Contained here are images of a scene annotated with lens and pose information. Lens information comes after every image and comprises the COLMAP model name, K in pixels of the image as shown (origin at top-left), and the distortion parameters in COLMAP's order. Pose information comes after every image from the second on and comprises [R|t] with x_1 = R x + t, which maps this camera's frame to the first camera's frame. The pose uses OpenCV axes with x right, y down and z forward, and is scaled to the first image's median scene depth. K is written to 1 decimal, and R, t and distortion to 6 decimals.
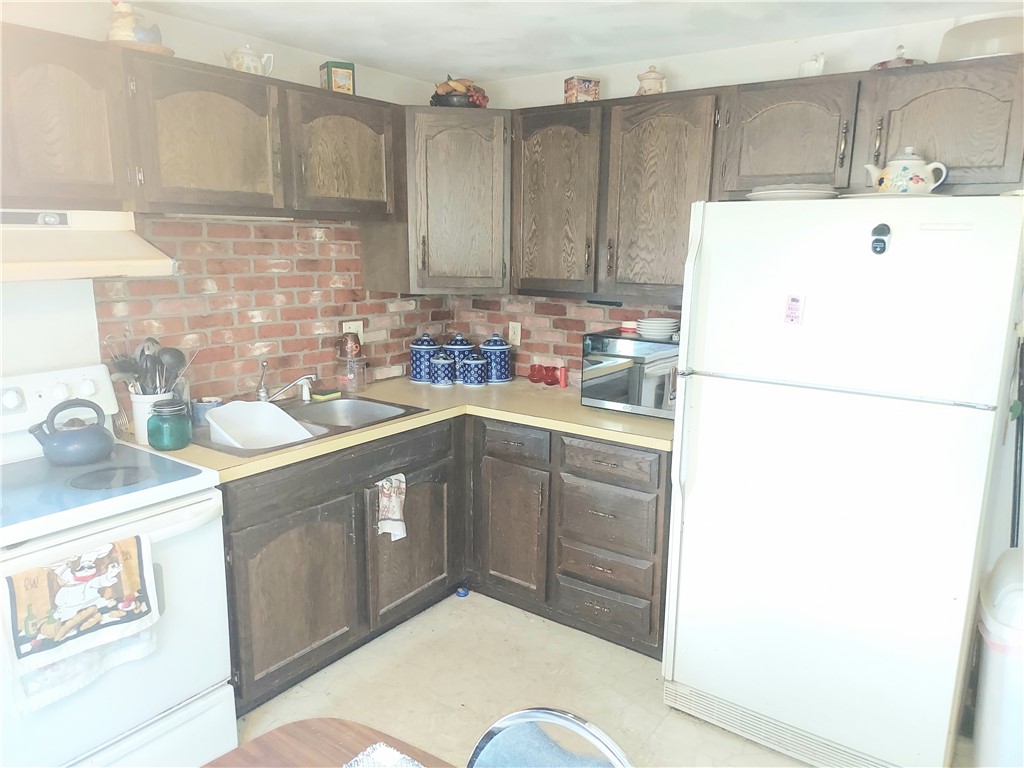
lens RADIAL K [[733.8, 0, 512.0], [0, 733.8, 389.8], [0, 0, 1]] dist [0.116861, -0.156922]
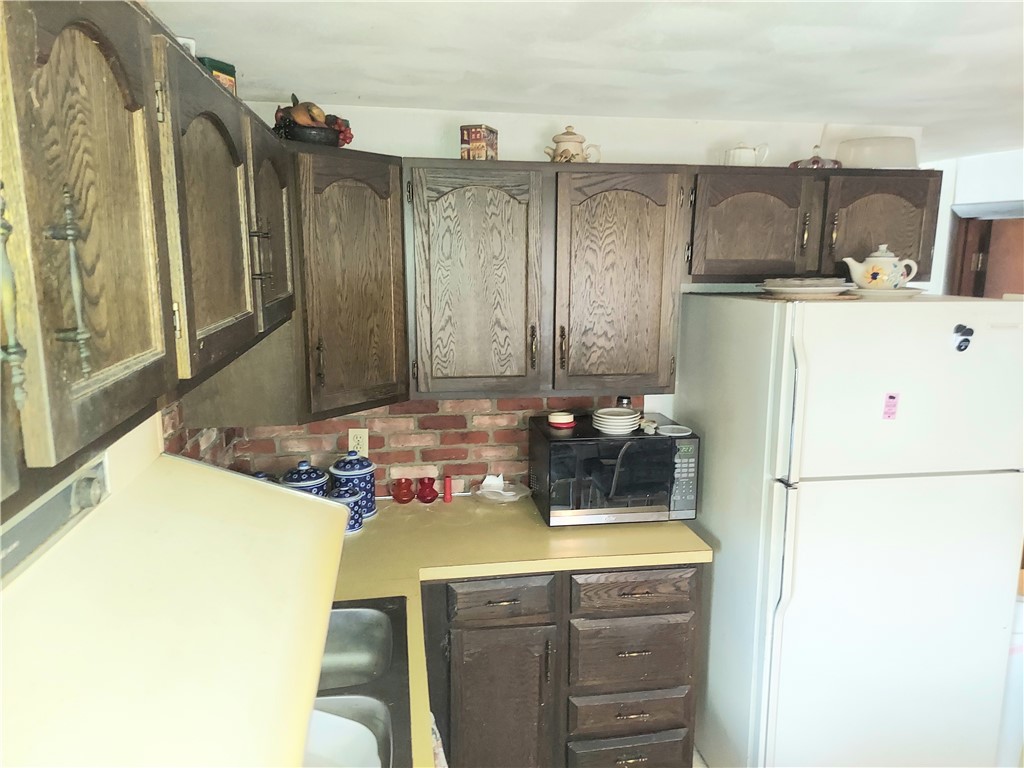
lens RADIAL K [[733.8, 0, 512.0], [0, 733.8, 389.8], [0, 0, 1]] dist [0.116861, -0.156922]
pose [[0.706895, -0.140067, 0.693311, -0.538479], [0.144638, 0.988109, 0.052152, -0.199409], [-0.692372, 0.063413, 0.718749, 0.476940]]
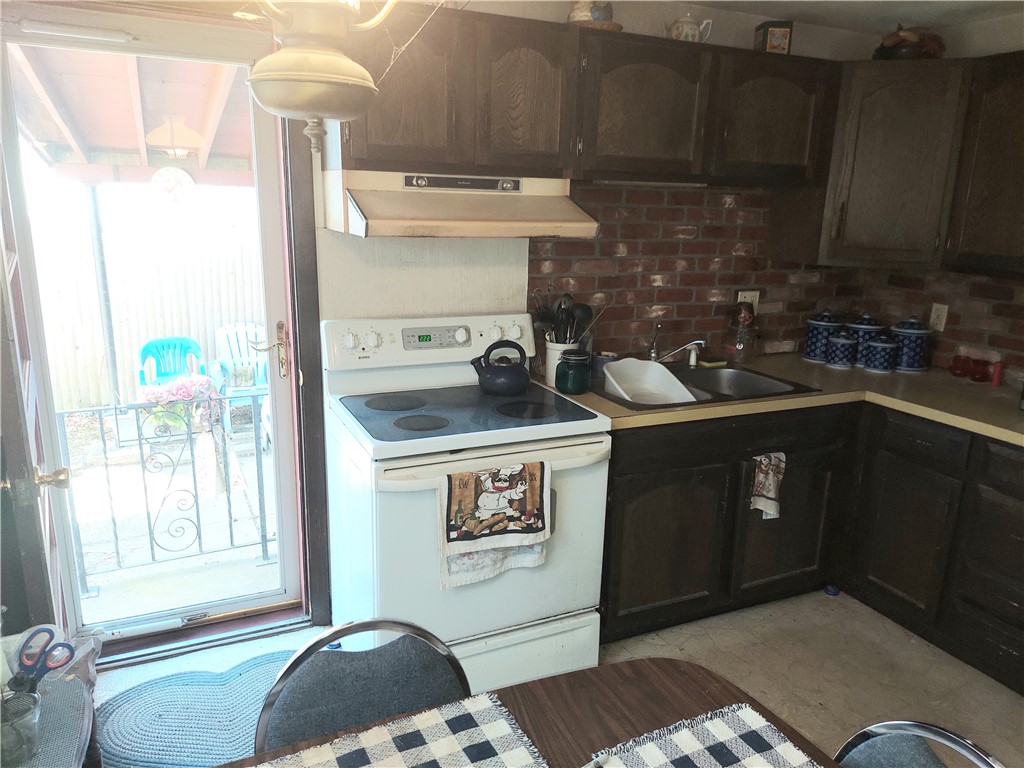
lens RADIAL K [[733.8, 0, 512.0], [0, 733.8, 389.8], [0, 0, 1]] dist [0.116861, -0.156922]
pose [[0.875418, 0.131607, -0.465105, -0.019288], [-0.114790, 0.991297, 0.064442, 0.011657], [0.469538, -0.003025, 0.882907, -0.018867]]
